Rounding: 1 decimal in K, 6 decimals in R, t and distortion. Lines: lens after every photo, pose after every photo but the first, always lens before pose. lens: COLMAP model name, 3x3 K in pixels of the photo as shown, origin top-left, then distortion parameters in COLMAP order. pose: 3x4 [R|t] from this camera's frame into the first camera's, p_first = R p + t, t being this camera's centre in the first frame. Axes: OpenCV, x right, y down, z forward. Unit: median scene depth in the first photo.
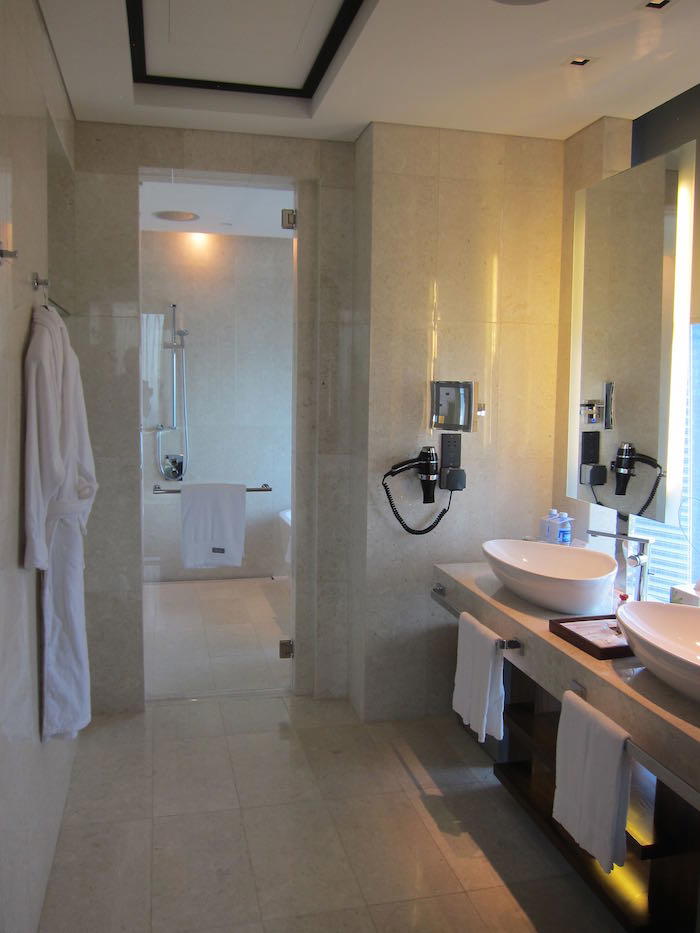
lens RADIAL K [[778.7, 0, 344.7], [0, 778.7, 465.6], [0, 0, 1]] dist [-0.057881, 0.009042]
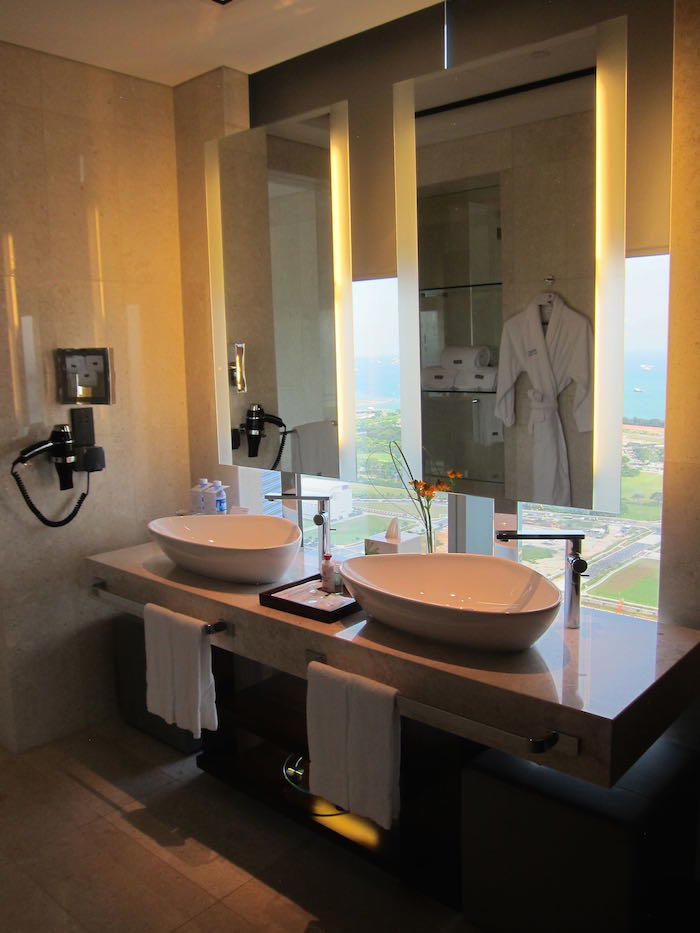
lens RADIAL K [[778.7, 0, 344.7], [0, 778.7, 465.6], [0, 0, 1]] dist [-0.057881, 0.009042]
pose [[0.821012, -0.112143, 0.559788, -0.128645], [0.089027, 0.993671, 0.068492, -0.010544], [-0.563926, -0.006396, 0.825800, 0.115329]]
